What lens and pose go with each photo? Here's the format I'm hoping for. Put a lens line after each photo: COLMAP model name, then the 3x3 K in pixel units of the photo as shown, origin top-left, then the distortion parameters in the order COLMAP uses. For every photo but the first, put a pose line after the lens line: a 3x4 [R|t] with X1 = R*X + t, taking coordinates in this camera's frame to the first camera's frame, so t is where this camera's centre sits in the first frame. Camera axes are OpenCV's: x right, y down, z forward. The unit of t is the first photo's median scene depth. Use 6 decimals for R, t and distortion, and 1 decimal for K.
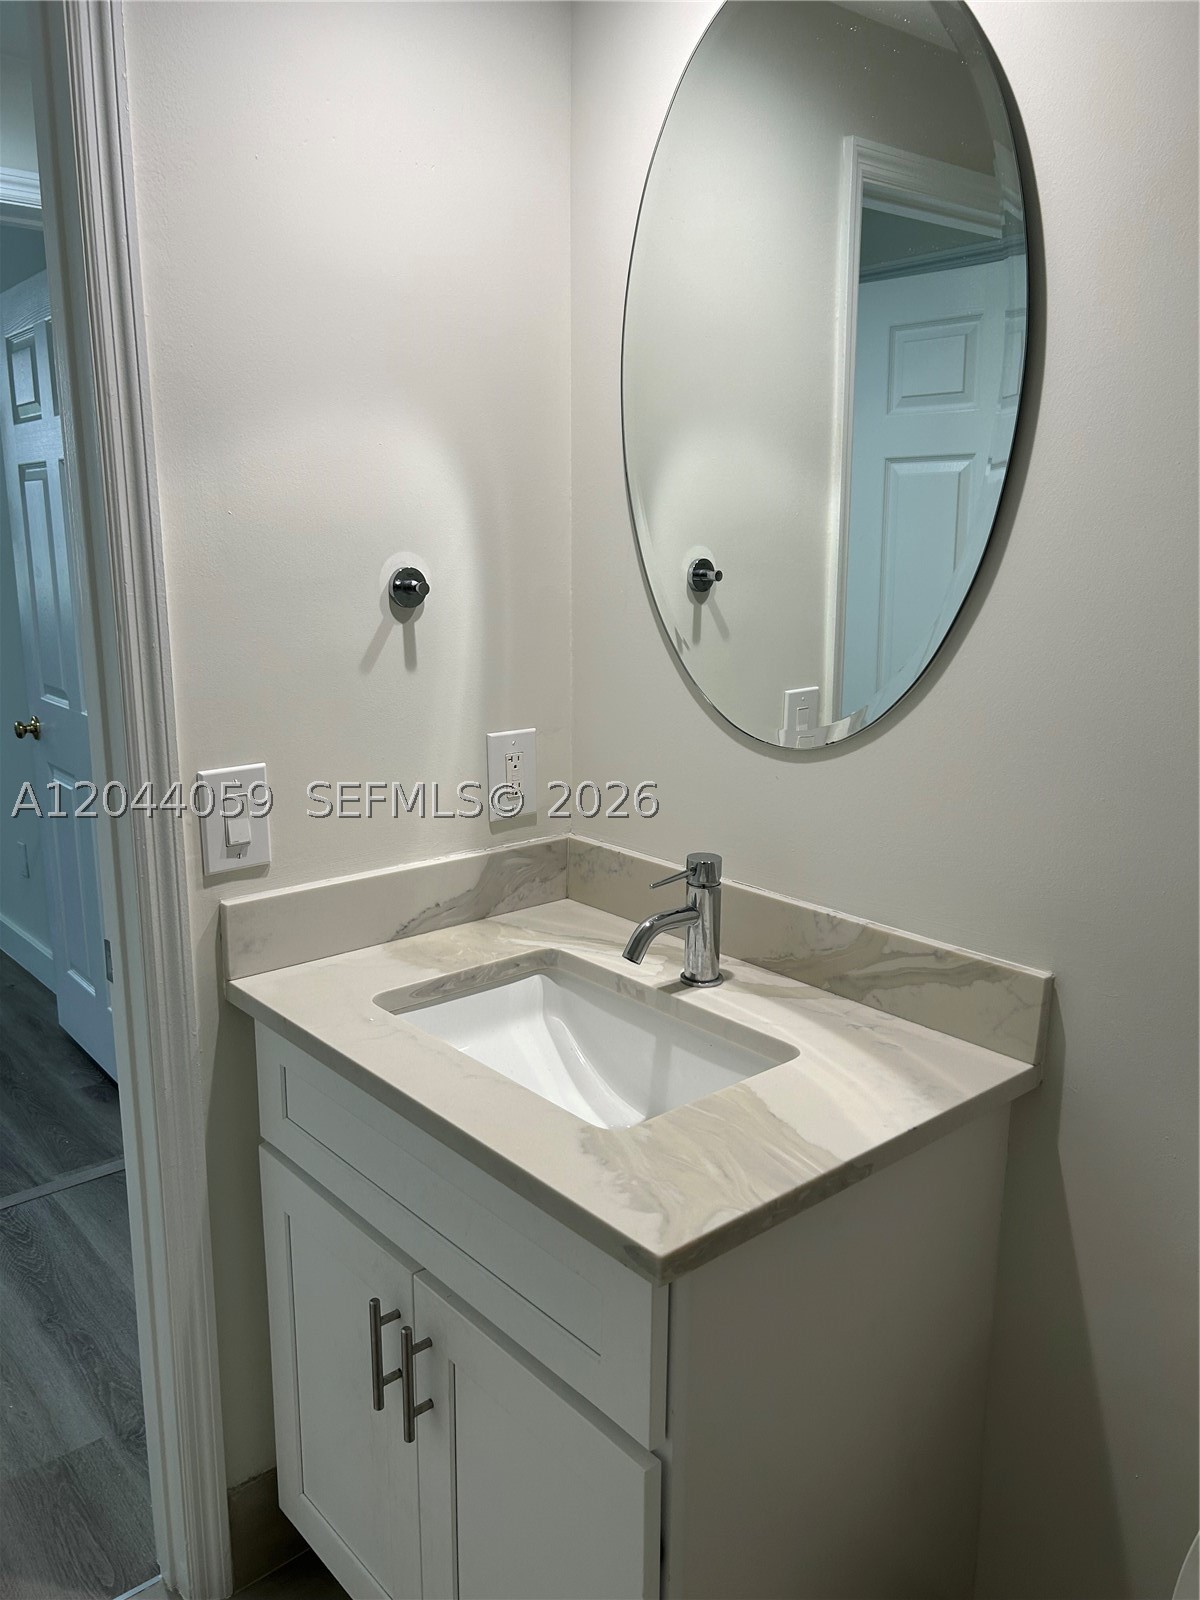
lens RADIAL K [[1206.5, 0, 599.4], [0, 1206.5, 797.4], [0, 0, 1]] dist [0.051436, -0.046349]
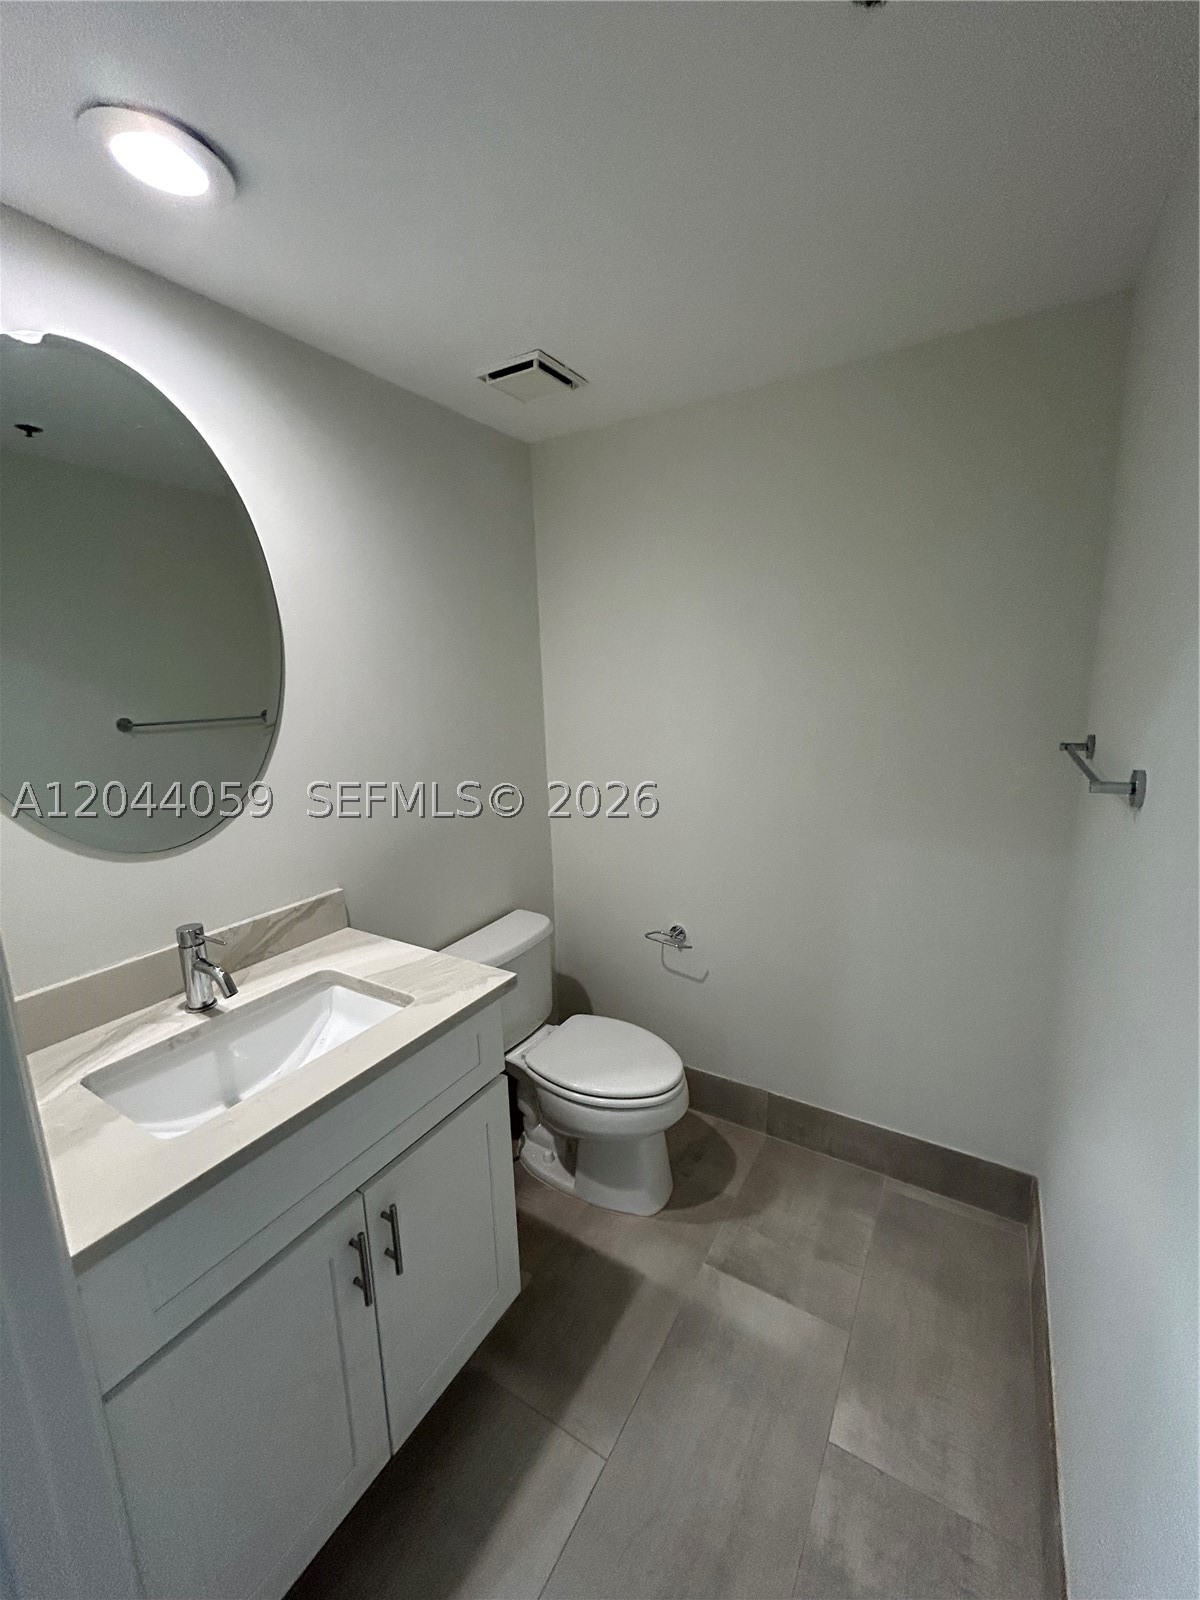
lens RADIAL K [[648.8, 0, 611.6], [0, 648.8, 784.1], [0, 0, 1]] dist [0.003054, 0.000996]
pose [[-0.305385, -0.165256, 0.937780, -0.847232], [0.223749, 0.944799, 0.239356, -0.206891], [-0.925568, 0.282923, -0.251551, 0.687174]]
